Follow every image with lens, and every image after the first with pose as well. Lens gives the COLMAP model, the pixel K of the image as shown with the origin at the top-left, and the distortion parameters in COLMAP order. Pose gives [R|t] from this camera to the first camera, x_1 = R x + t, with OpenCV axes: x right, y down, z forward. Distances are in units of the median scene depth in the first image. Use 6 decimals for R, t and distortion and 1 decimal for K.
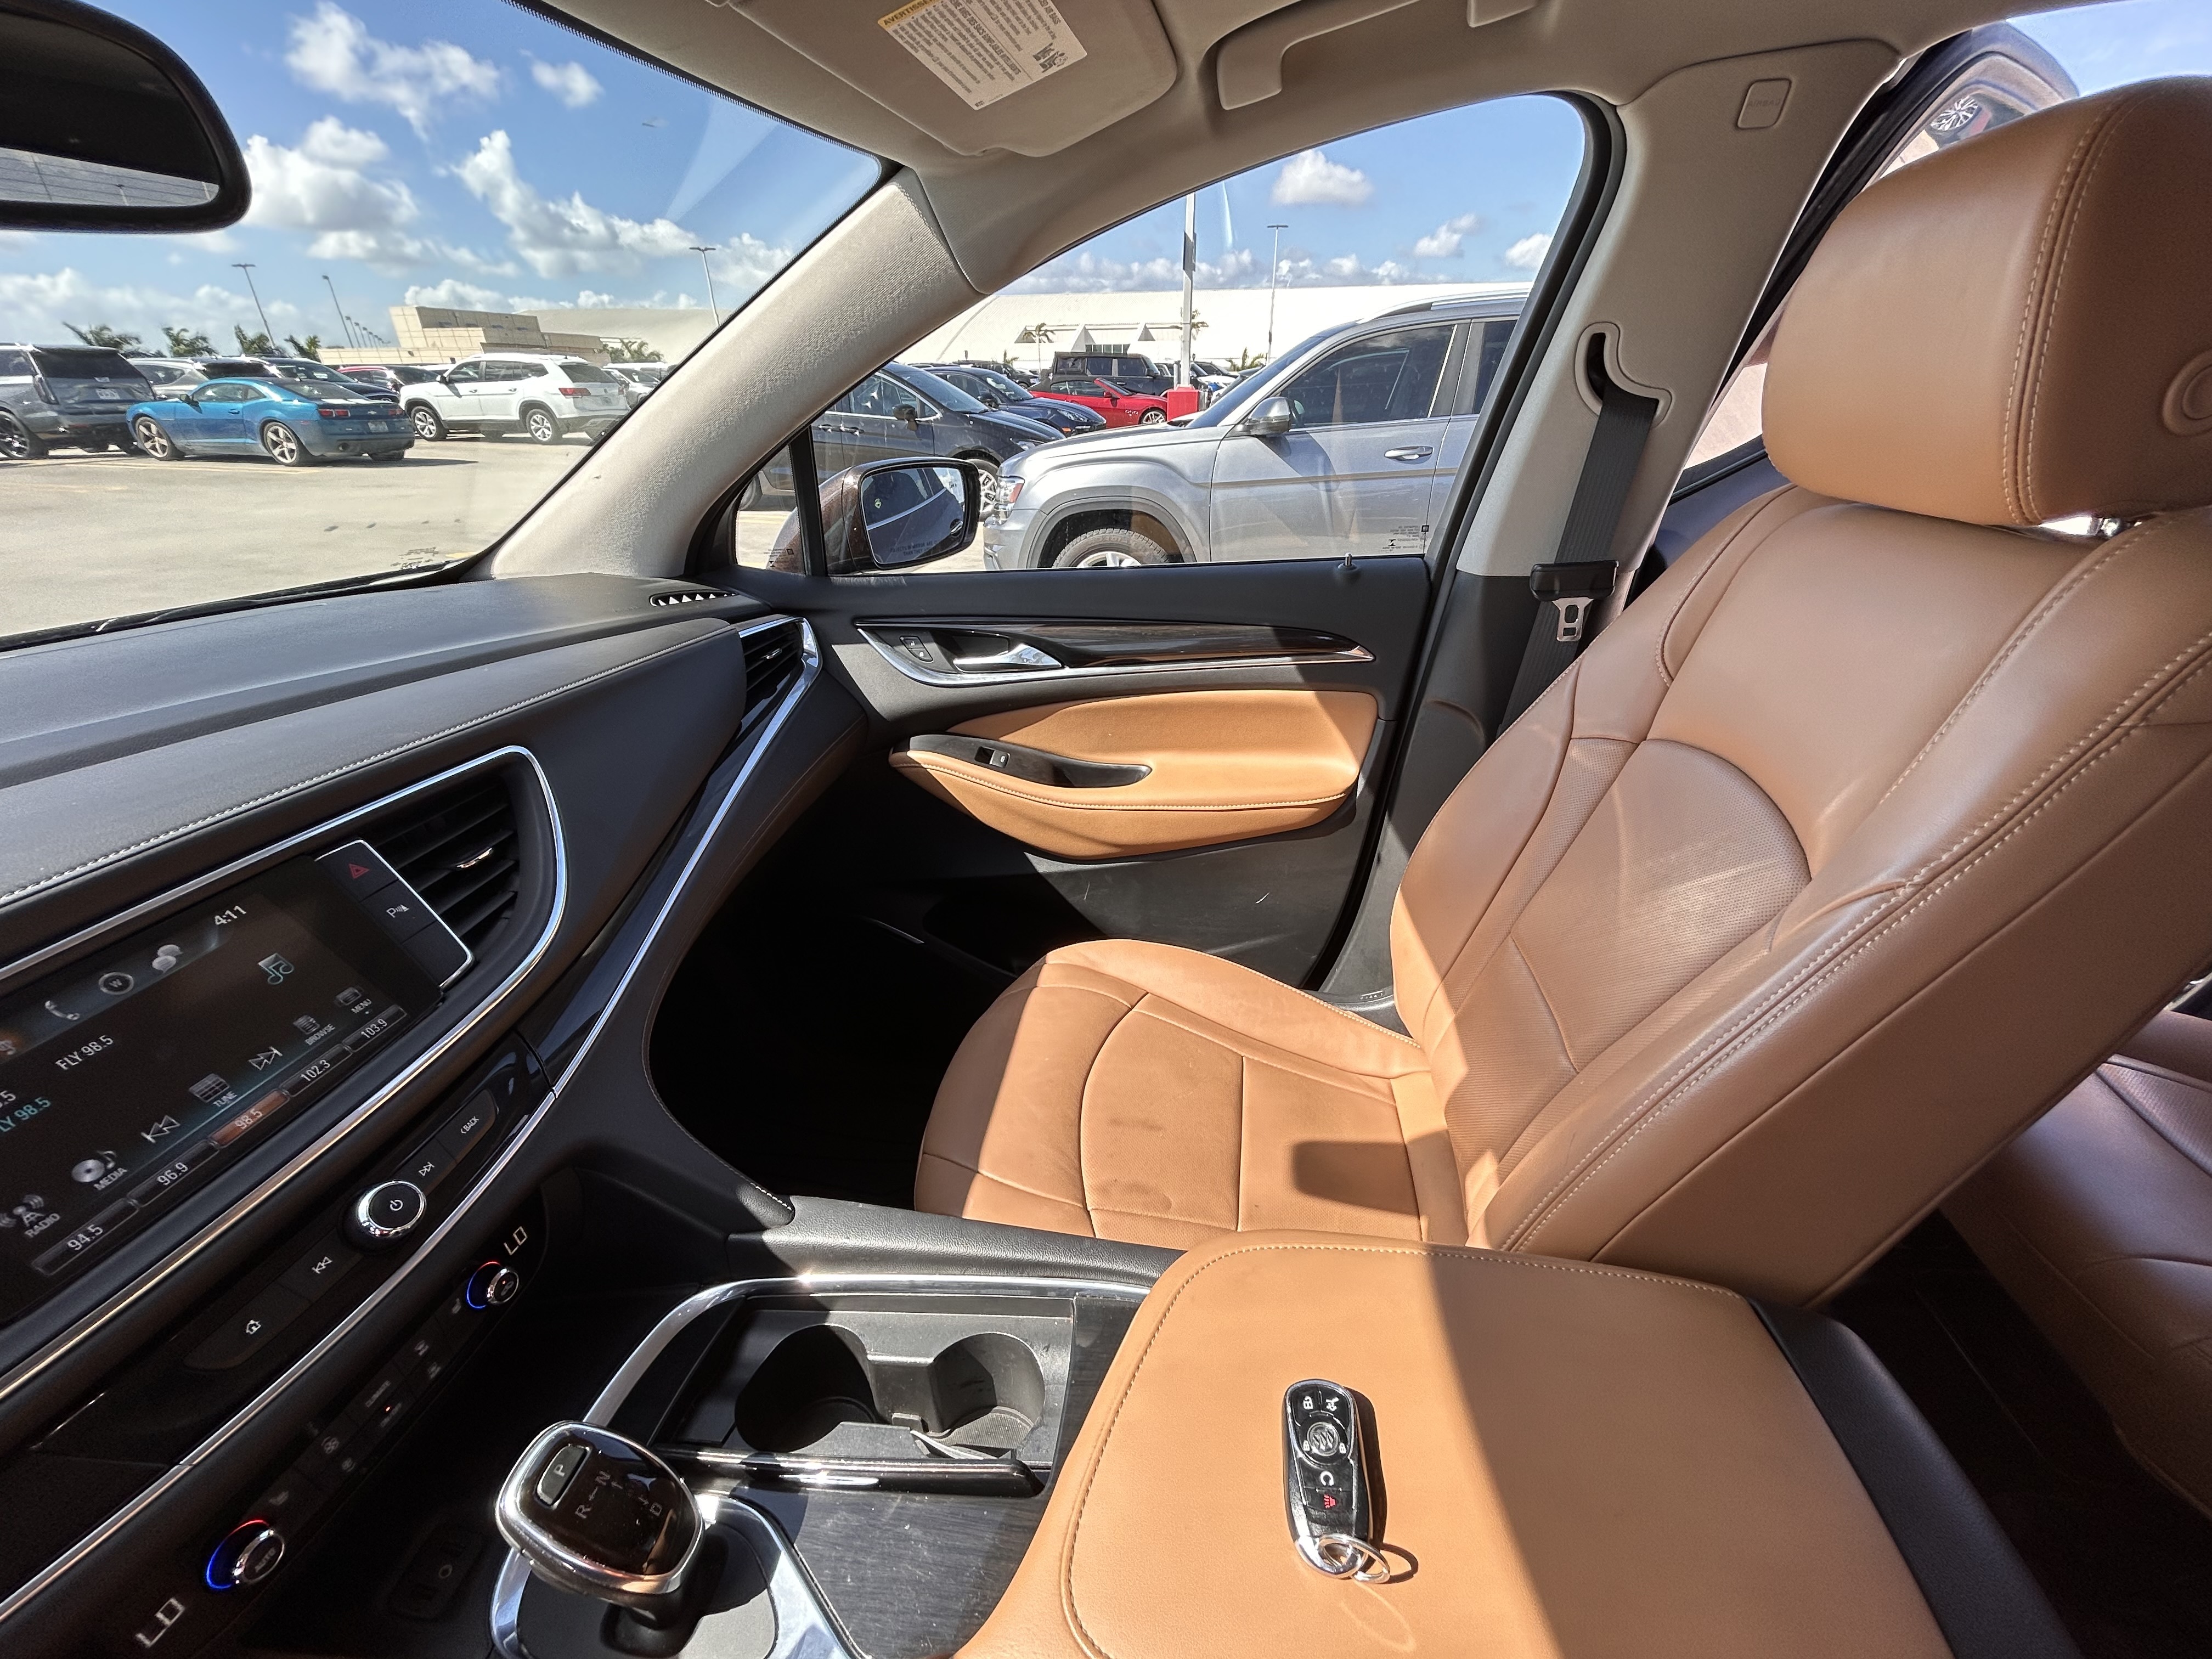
lens RADIAL K [[897.9, 0, 1106.0], [0, 897.9, 829.5], [0, 0, 1]] dist [-0.002595, -0.000145]
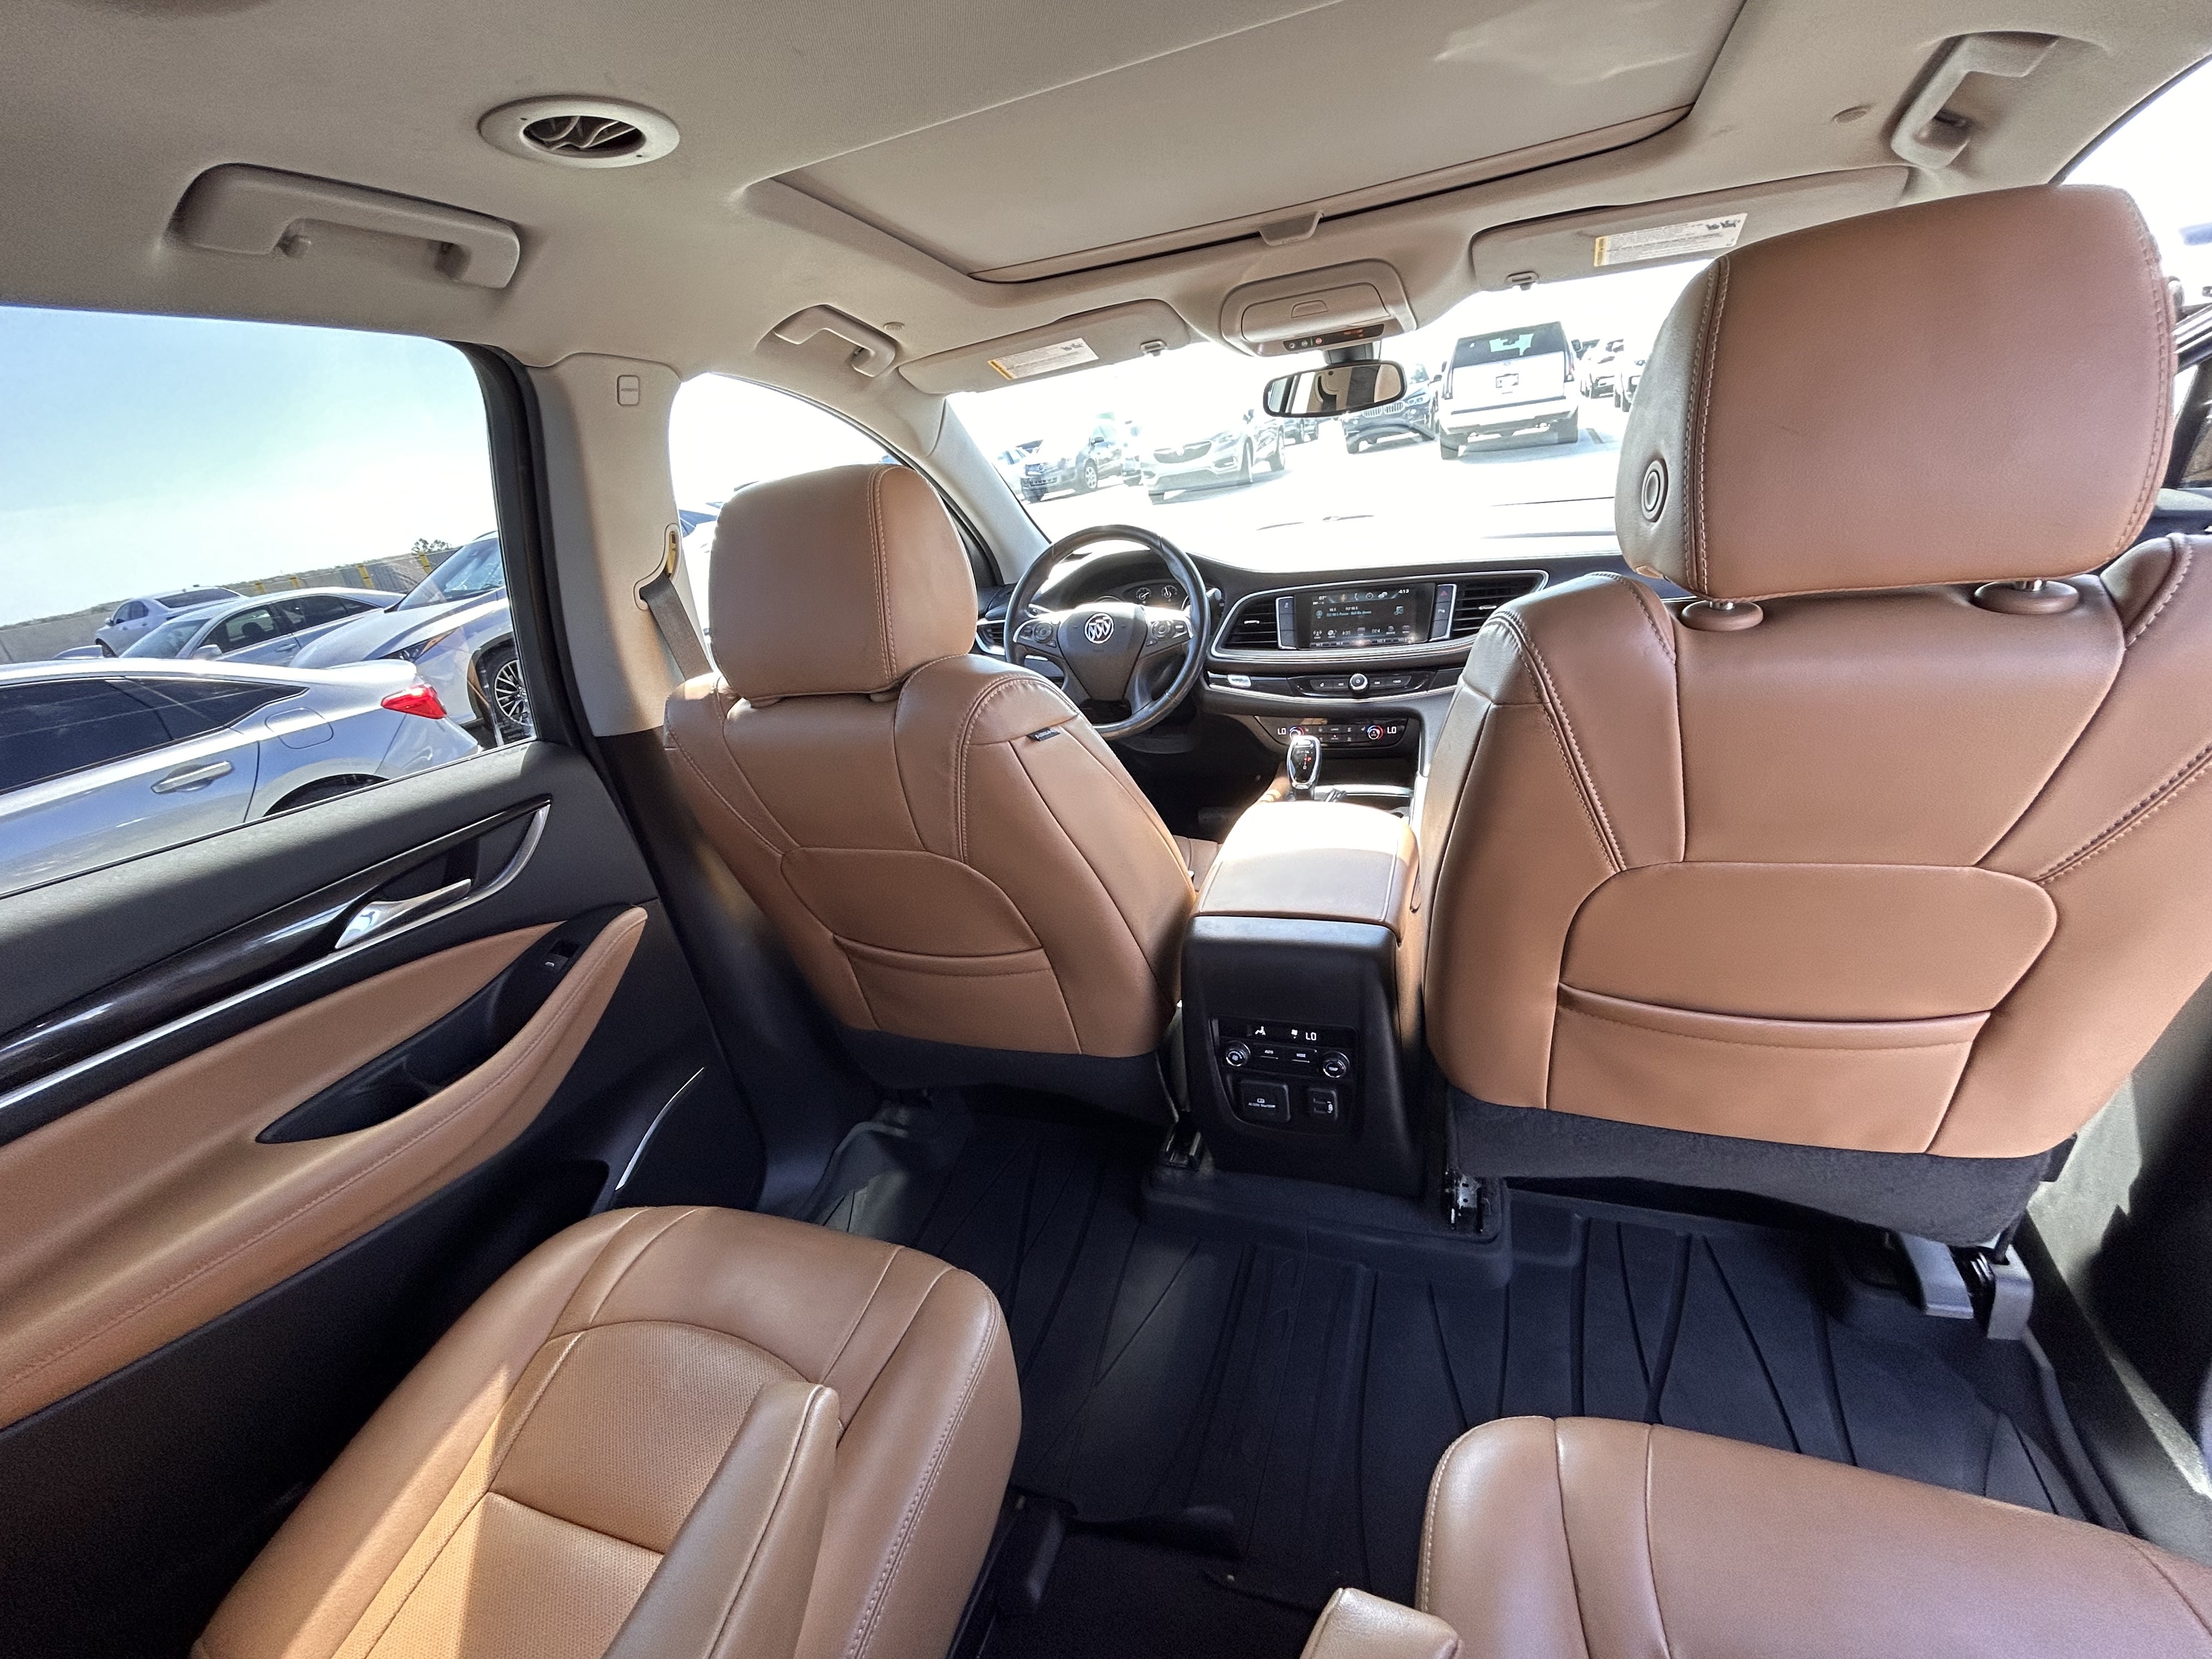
lens RADIAL K [[936.4, 0, 1097.7], [0, 936.4, 826.3], [0, 0, 1]] dist [-0.001638, 0.000782]
pose [[-0.200243, 0.416850, -0.886645, 2.126599], [-0.294387, 0.837556, 0.460256, -0.347444], [0.934472, 0.353180, -0.045000, 0.349418]]
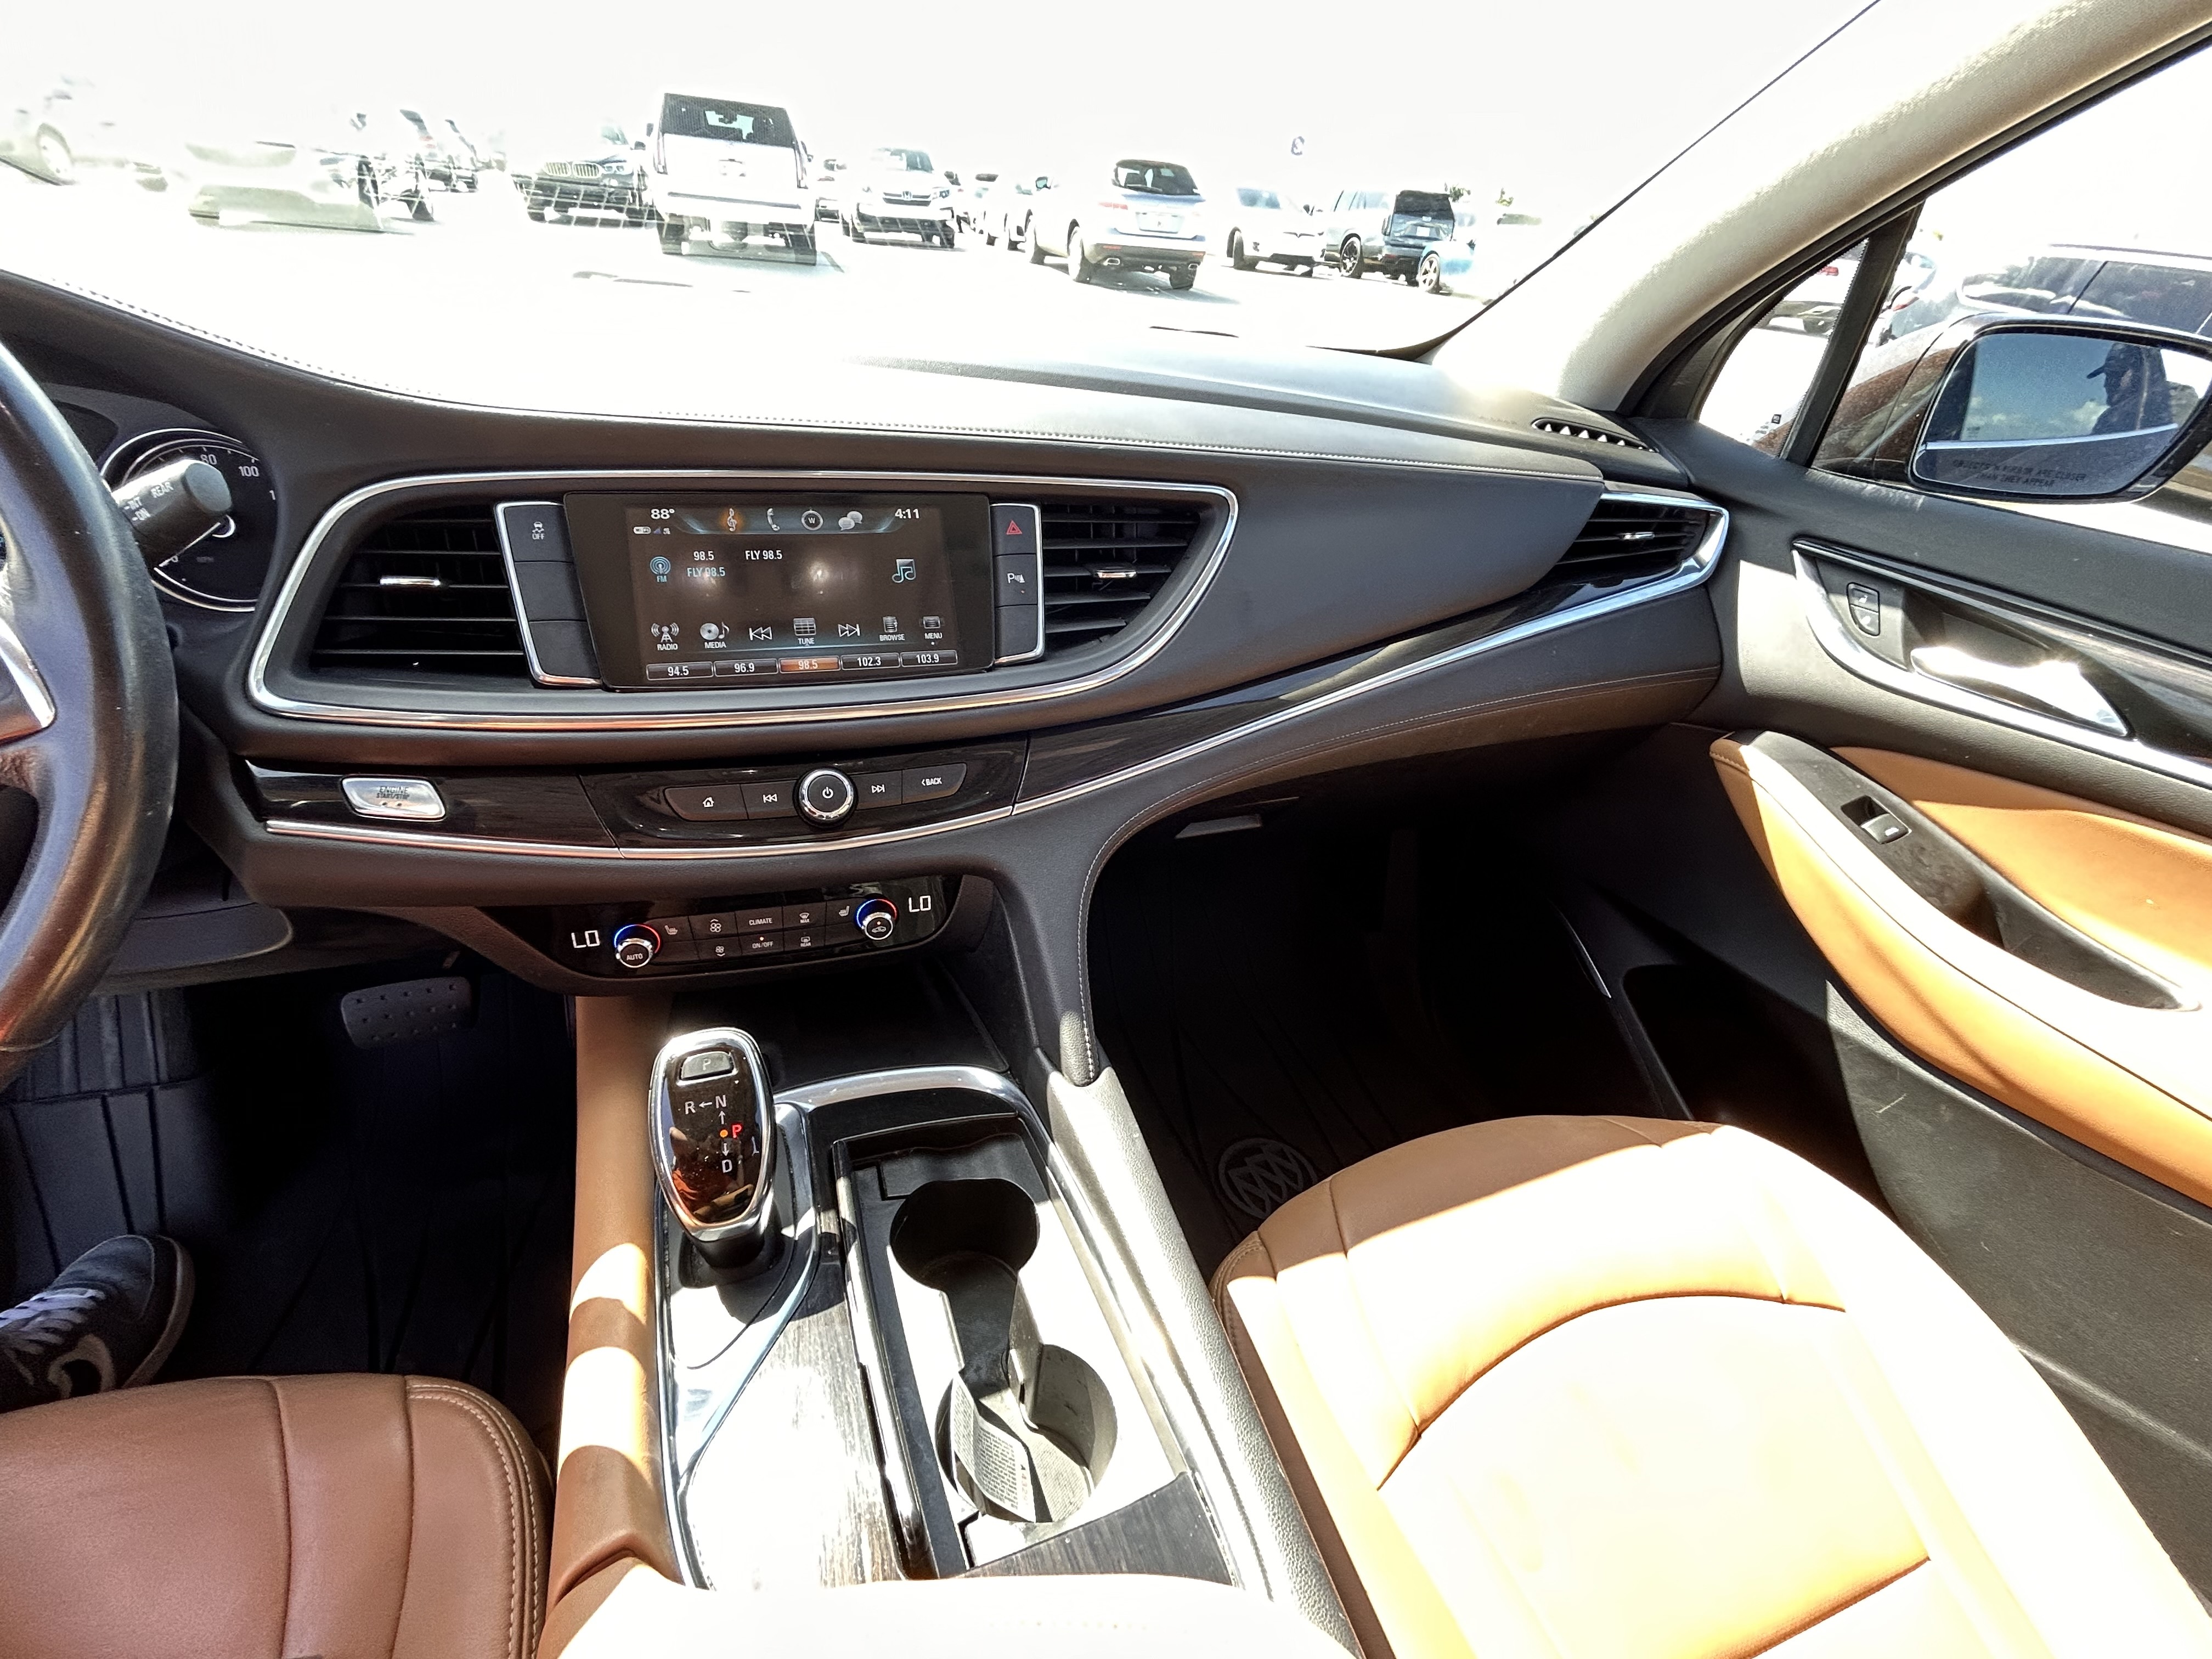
lens RADIAL K [[973.8, 0, 1098.8], [0, 973.8, 826.3], [0, 0, 1]] dist [0.002200, 0.000508]
pose [[0.472647, 0.516972, -0.713684, 0.186739], [-0.473685, 0.831949, 0.288935, -0.038319], [0.743120, 0.201497, 0.638100, 0.388872]]
